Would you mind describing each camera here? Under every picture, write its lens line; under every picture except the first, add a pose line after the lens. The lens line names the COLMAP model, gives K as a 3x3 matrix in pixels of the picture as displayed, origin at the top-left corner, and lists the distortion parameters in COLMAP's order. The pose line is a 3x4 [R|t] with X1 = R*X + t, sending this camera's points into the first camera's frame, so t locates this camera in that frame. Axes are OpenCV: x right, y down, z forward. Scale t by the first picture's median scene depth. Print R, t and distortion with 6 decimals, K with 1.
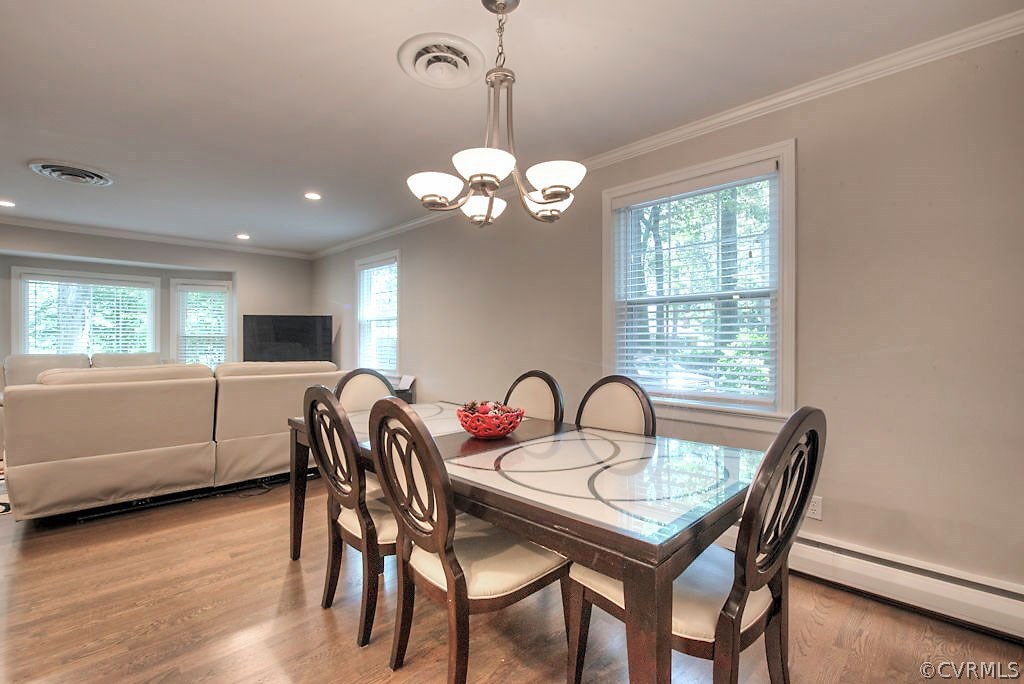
lens RADIAL K [[466.7, 0, 506.9], [0, 466.7, 338.8], [0, 0, 1]] dist [0.001040, 0.000038]
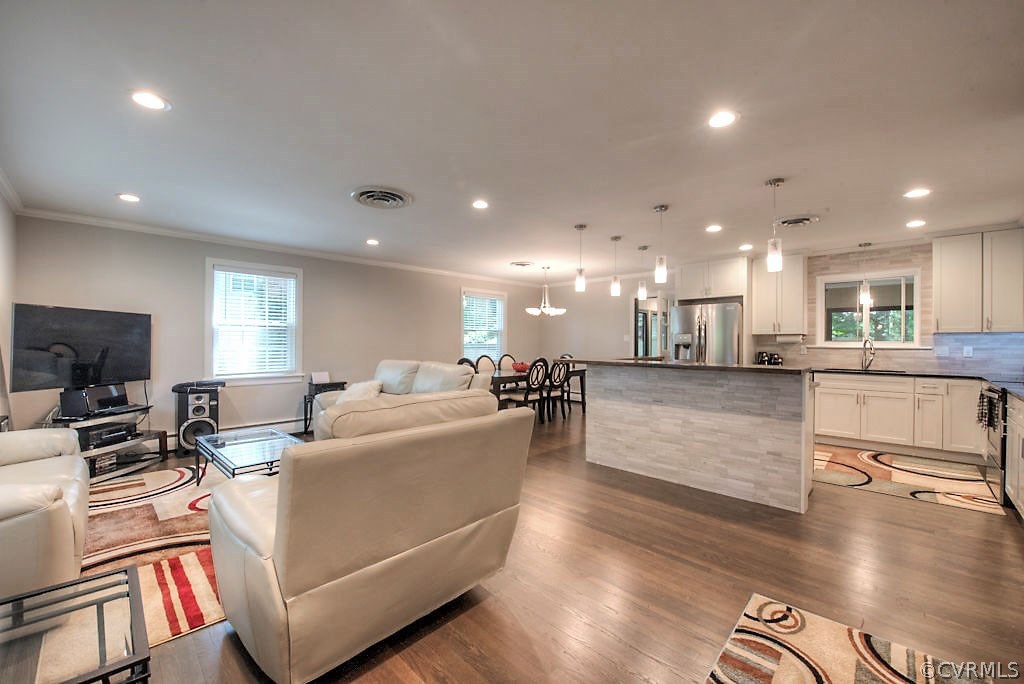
lens RADIAL K [[409.2, 0, 510.2], [0, 409.2, 344.2], [0, 0, 1]] dist [-0.017014, -0.001339]
pose [[-0.034632, -0.008693, 0.999362, -1.083109], [-0.002980, 0.999959, 0.008595, -0.007514], [-0.999396, -0.002680, -0.034656, 0.414393]]
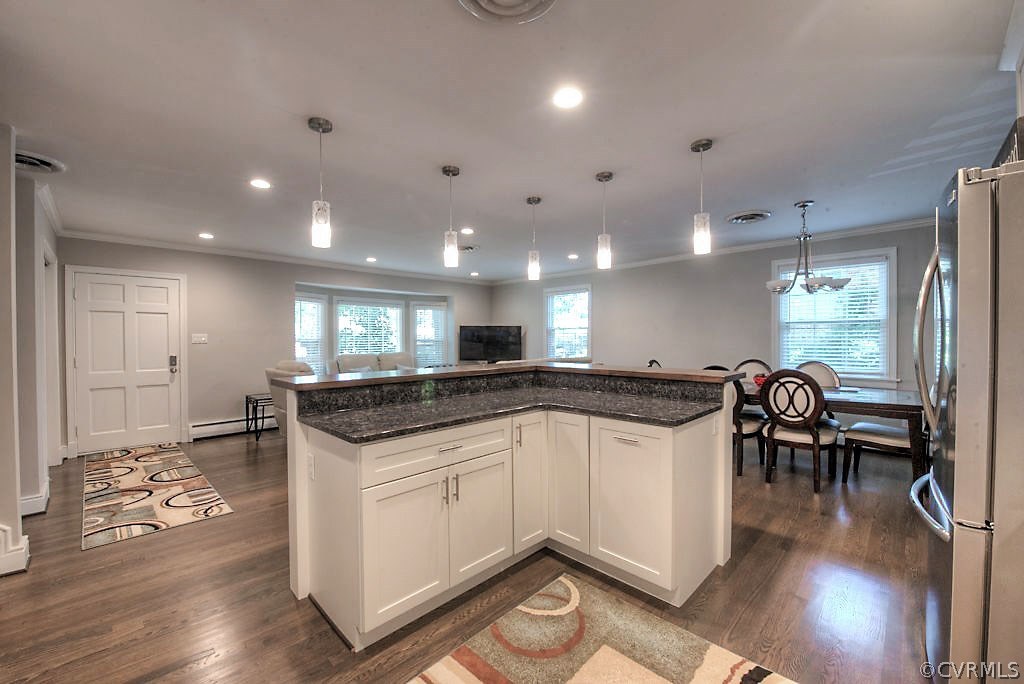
lens RADIAL K [[409.2, 0, 510.7], [0, 409.2, 342.4], [0, 0, 1]] dist [-0.017014, -0.001339]
pose [[0.999425, -0.007955, 0.032958, -0.451799], [0.007640, 0.999924, 0.009665, -0.010786], [-0.033033, -0.009407, 0.999410, -0.284506]]
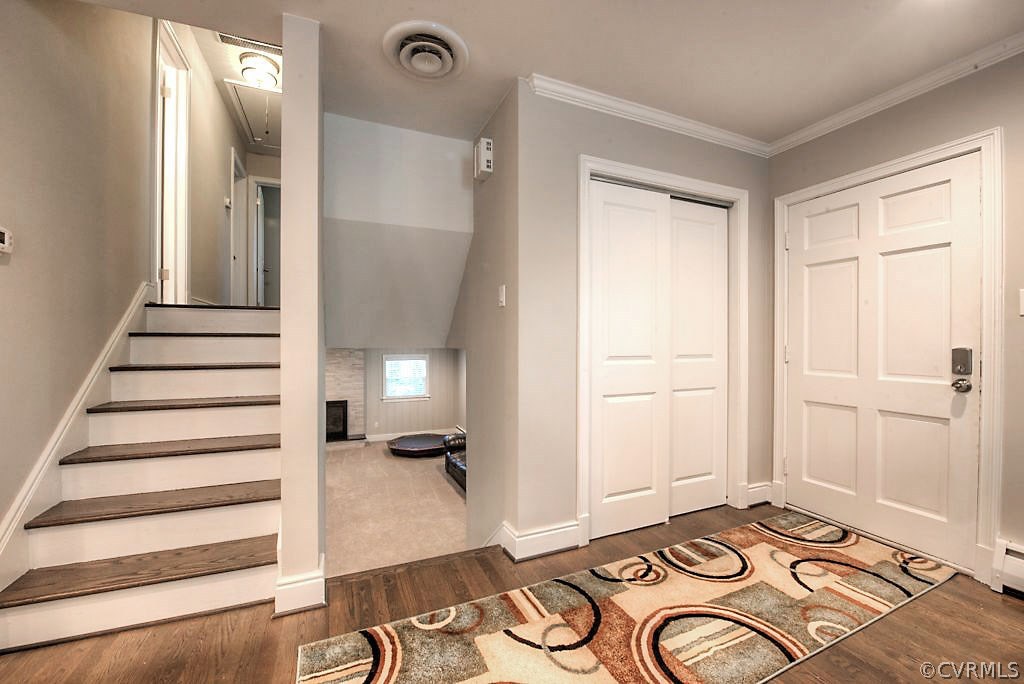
lens RADIAL K [[409.2, 0, 510.3], [0, 409.2, 343.0], [0, 0, 1]] dist [-0.017014, -0.001339]
pose [[-0.343294, -0.000869, -0.939228, -0.682719], [-0.003869, 0.999992, 0.000489, 0.015080], [0.939220, 0.003802, -0.343294, 0.314933]]
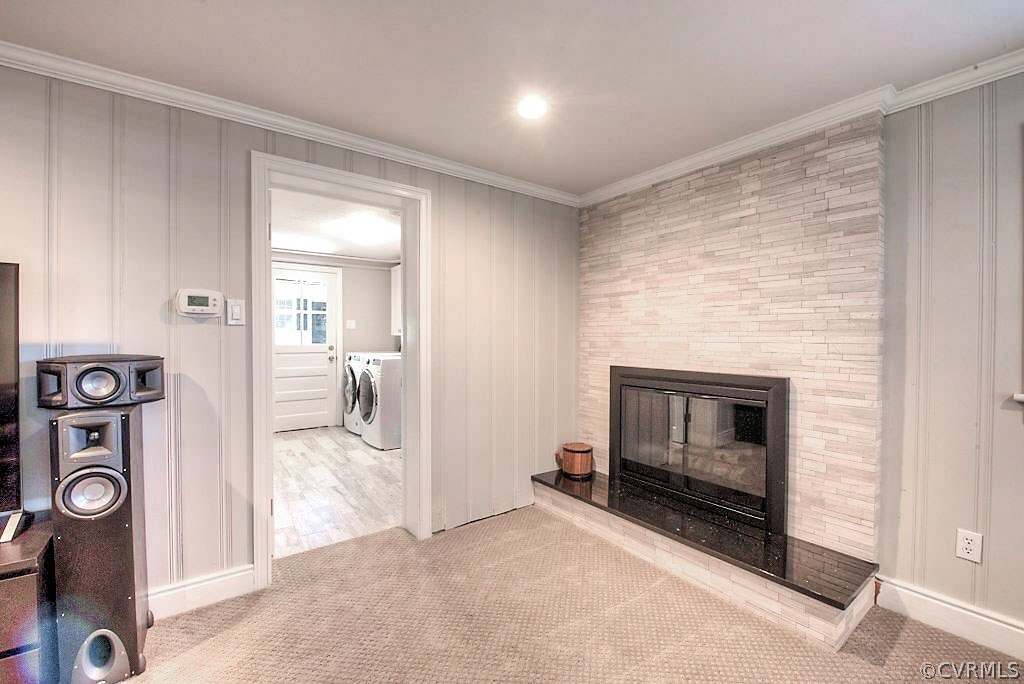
lens RADIAL K [[423.9, 0, 511.1], [0, 423.9, 341.2], [0, 0, 1]] dist [-0.014936, -0.000479]
pose [[-0.989485, -0.006464, 0.144489, -1.680796], [-0.005347, 0.999953, 0.008115, 0.190887], [-0.144535, 0.007258, -0.989473, -0.366261]]
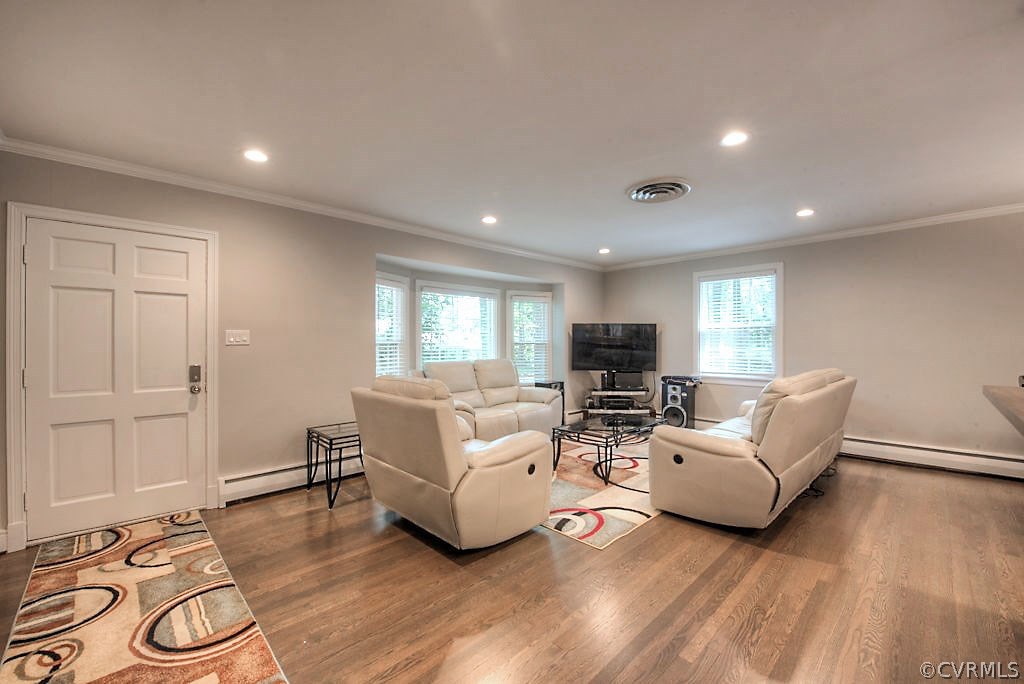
lens RADIAL K [[409.2, 0, 510.9], [0, 409.2, 342.7], [0, 0, 1]] dist [-0.017014, -0.001339]
pose [[0.999974, -0.004488, 0.005681, -0.720131], [0.004496, 0.999989, -0.001456, -0.006299], [-0.005675, 0.001482, 0.999983, 0.052527]]
